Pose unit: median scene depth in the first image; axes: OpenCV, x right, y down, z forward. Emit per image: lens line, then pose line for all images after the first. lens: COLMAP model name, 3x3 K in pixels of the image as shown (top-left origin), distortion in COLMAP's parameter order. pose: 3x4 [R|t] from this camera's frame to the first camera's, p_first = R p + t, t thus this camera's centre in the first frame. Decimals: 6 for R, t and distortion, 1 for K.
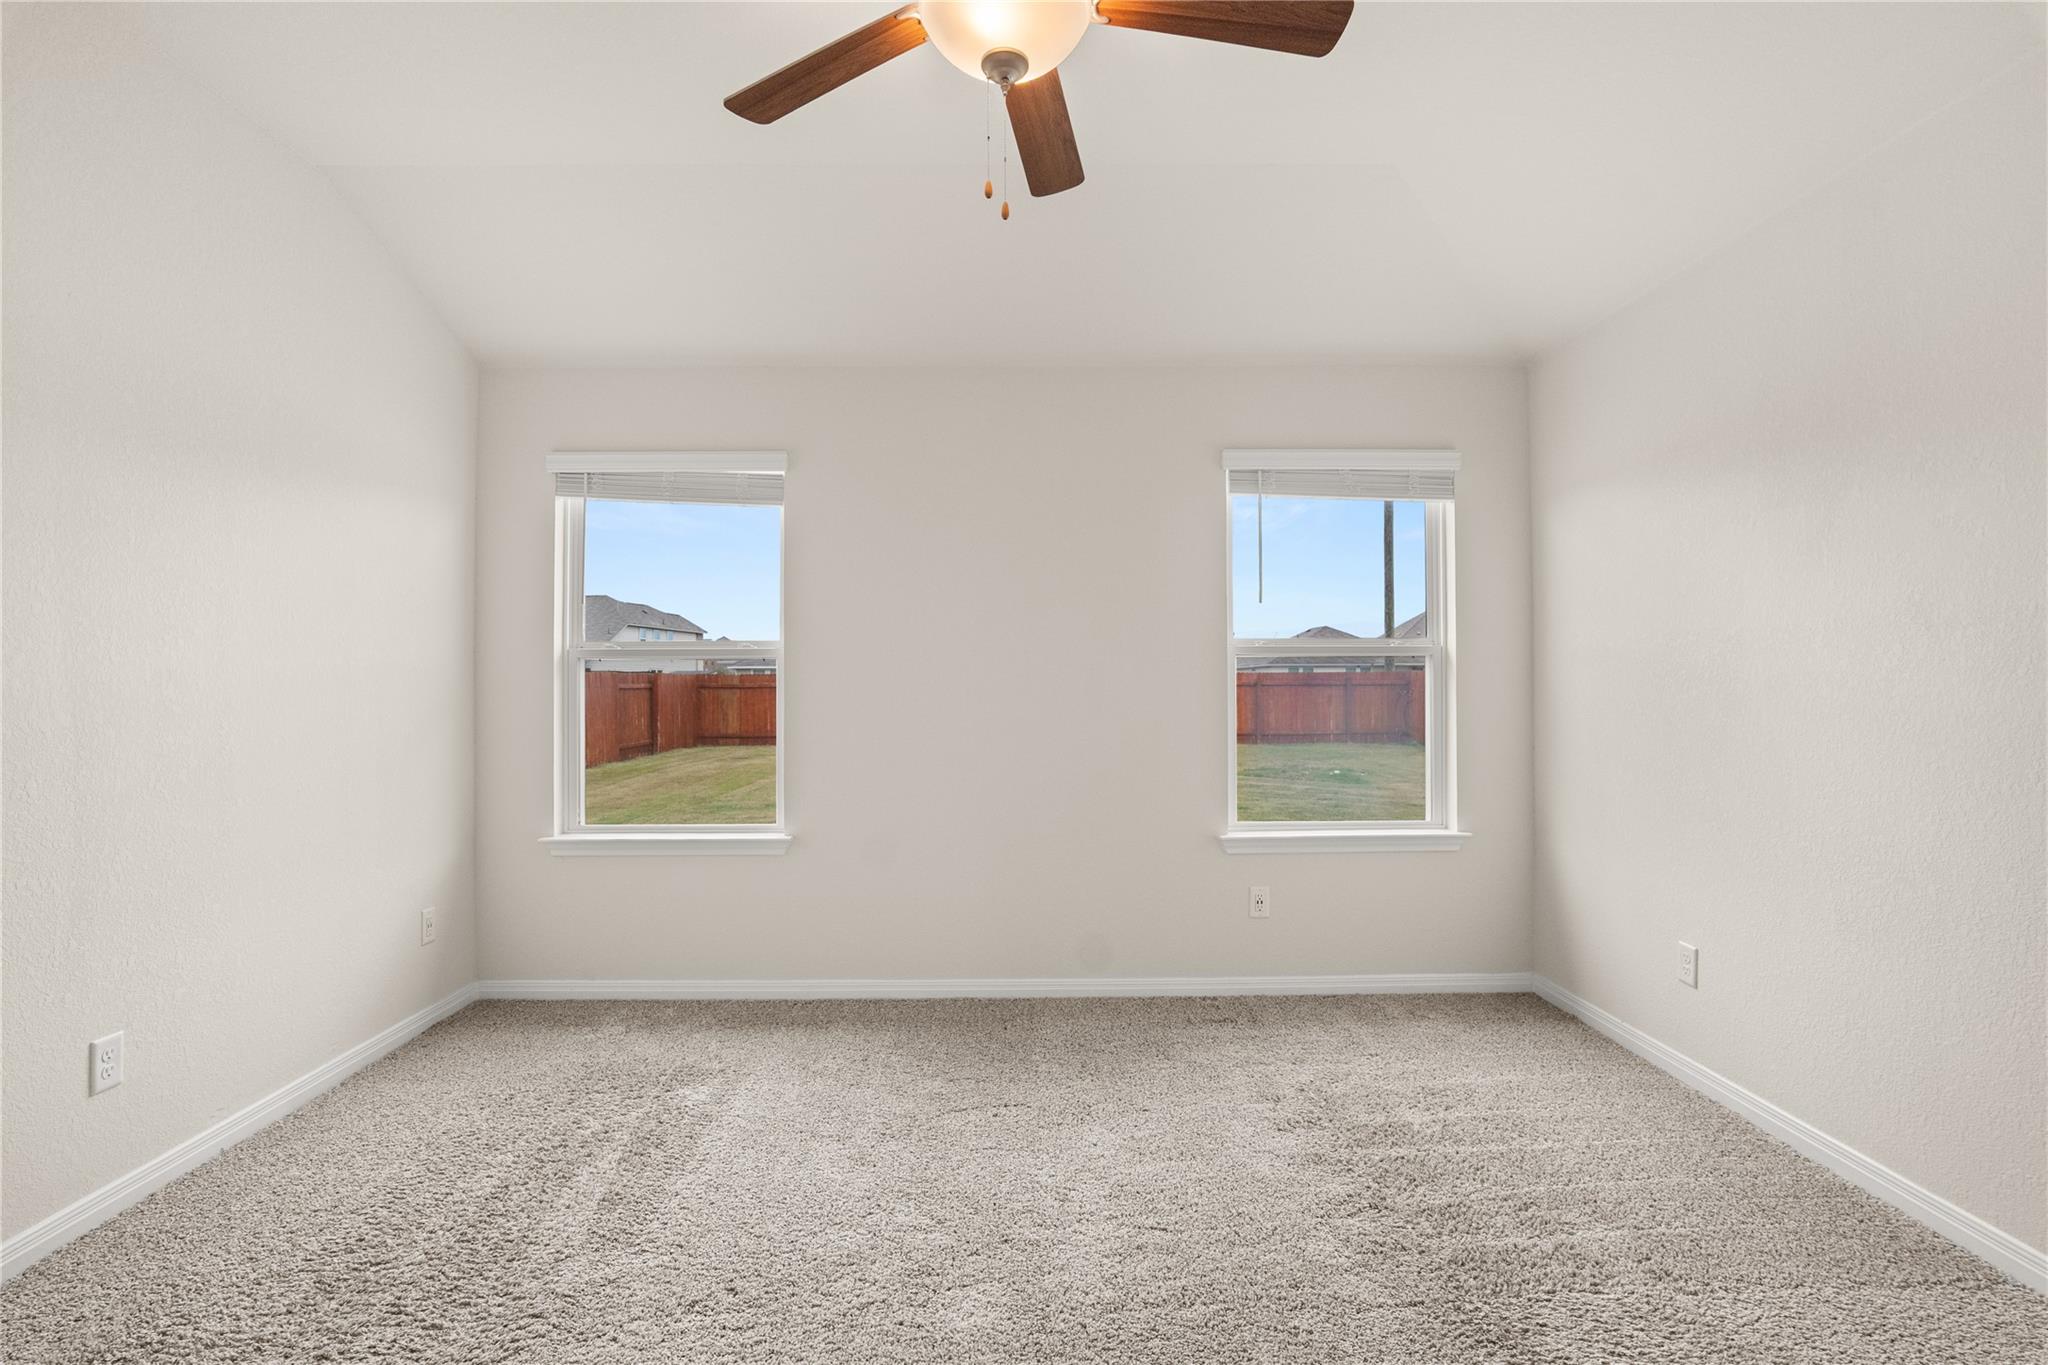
lens RADIAL K [[984.3, 0, 1011.5], [0, 984.3, 673.2], [0, 0, 1]] dist [-0.017411, 0.003731]
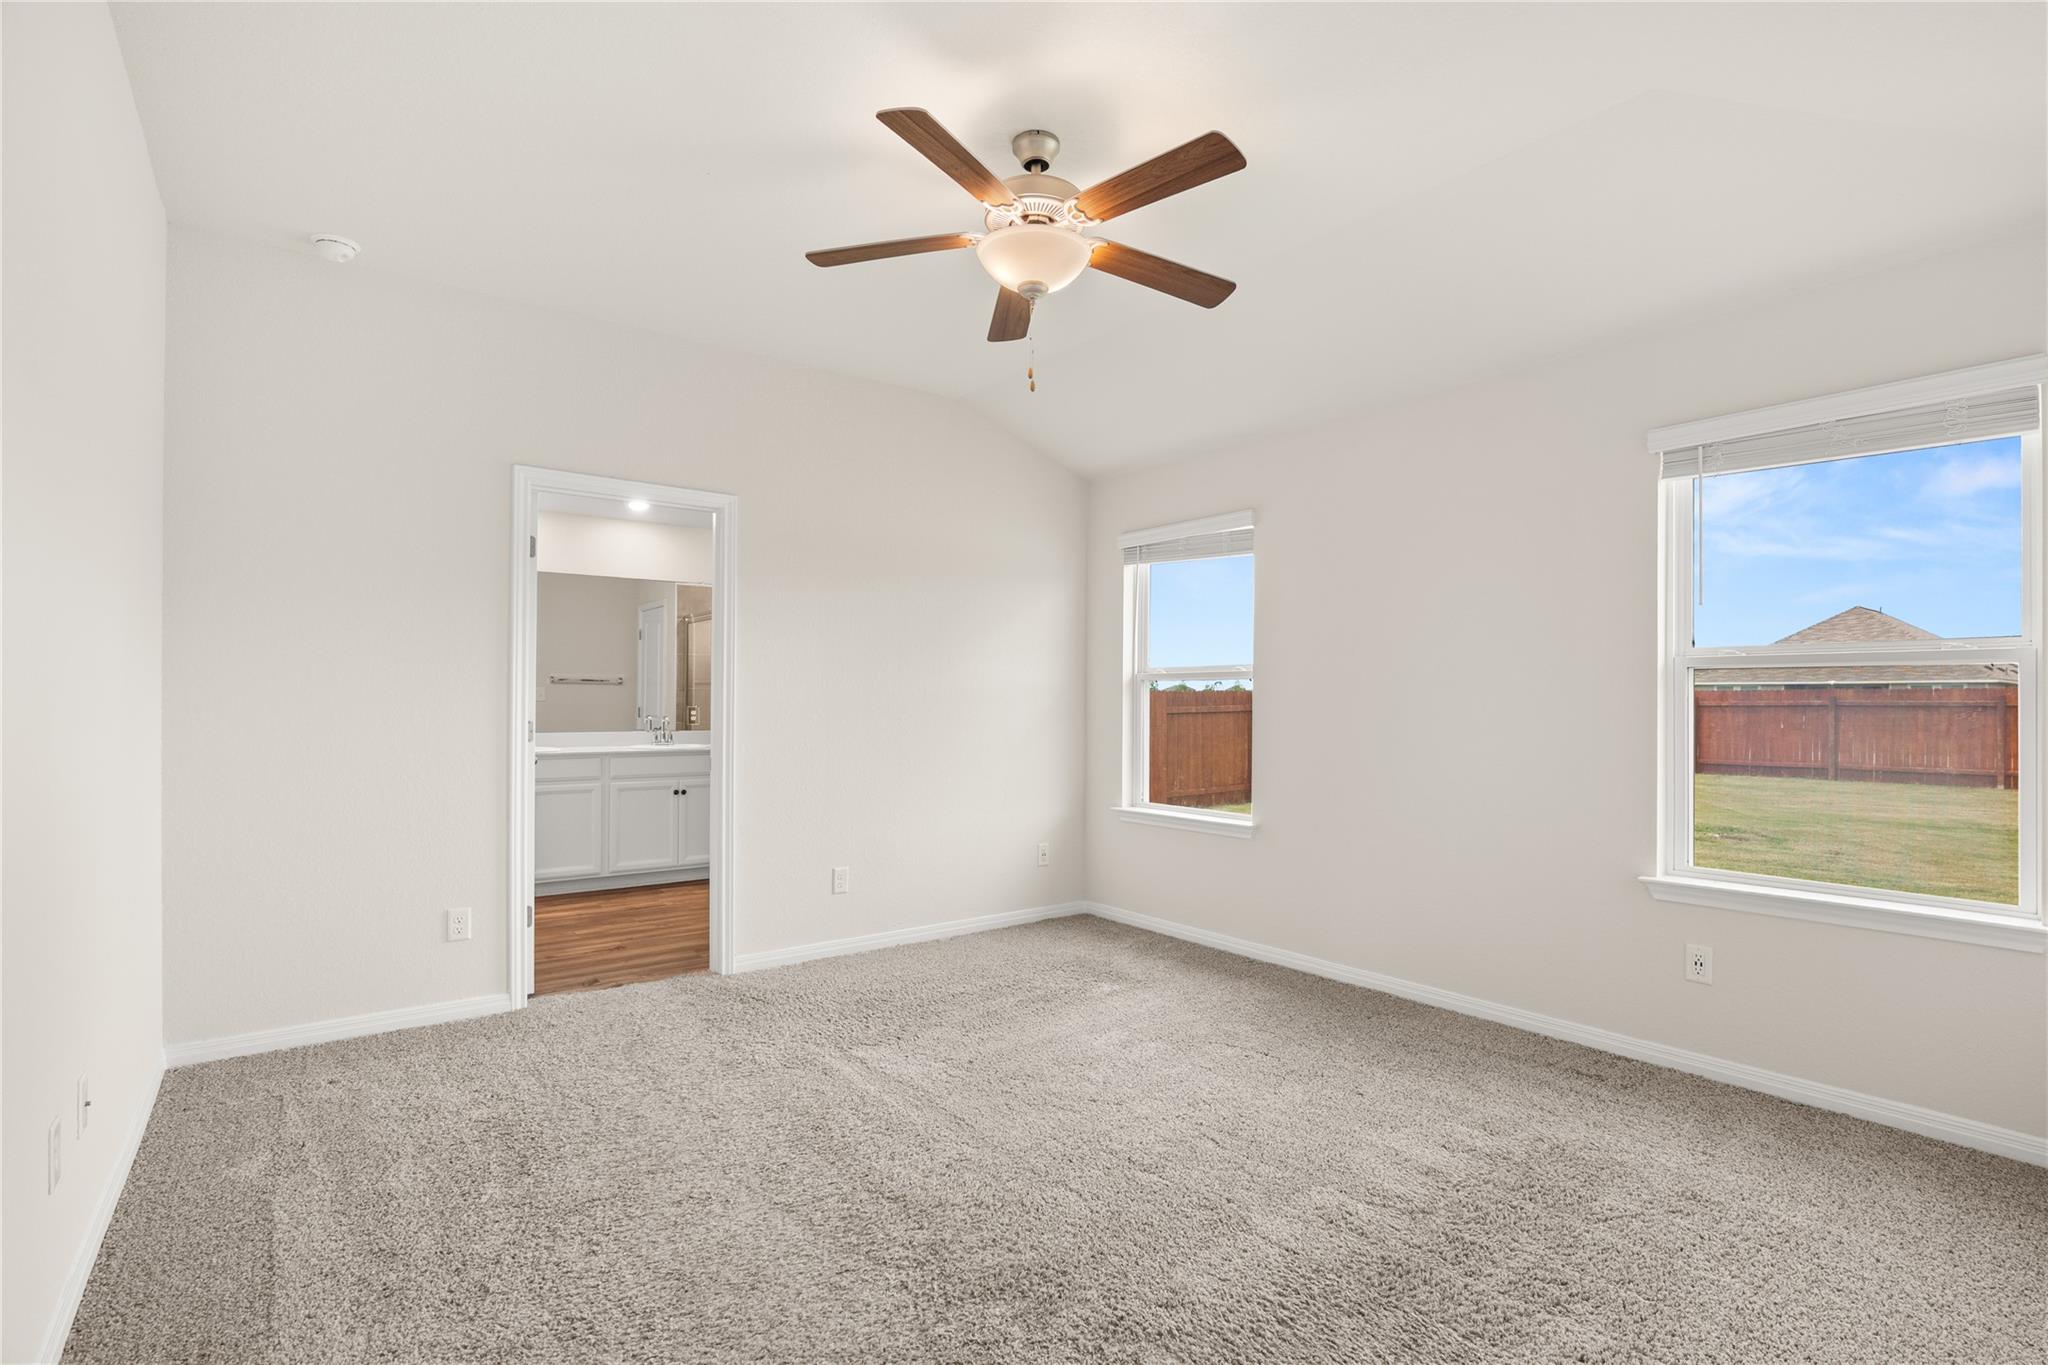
lens RADIAL K [[984.3, 0, 997.6], [0, 984.3, 691.3], [0, 0, 1]] dist [-0.017411, 0.003731]
pose [[0.579284, -0.001923, -0.815124, 0.590054], [0.004521, 0.999989, 0.000854, -0.001984], [0.815114, -0.004180, 0.579286, 0.036023]]
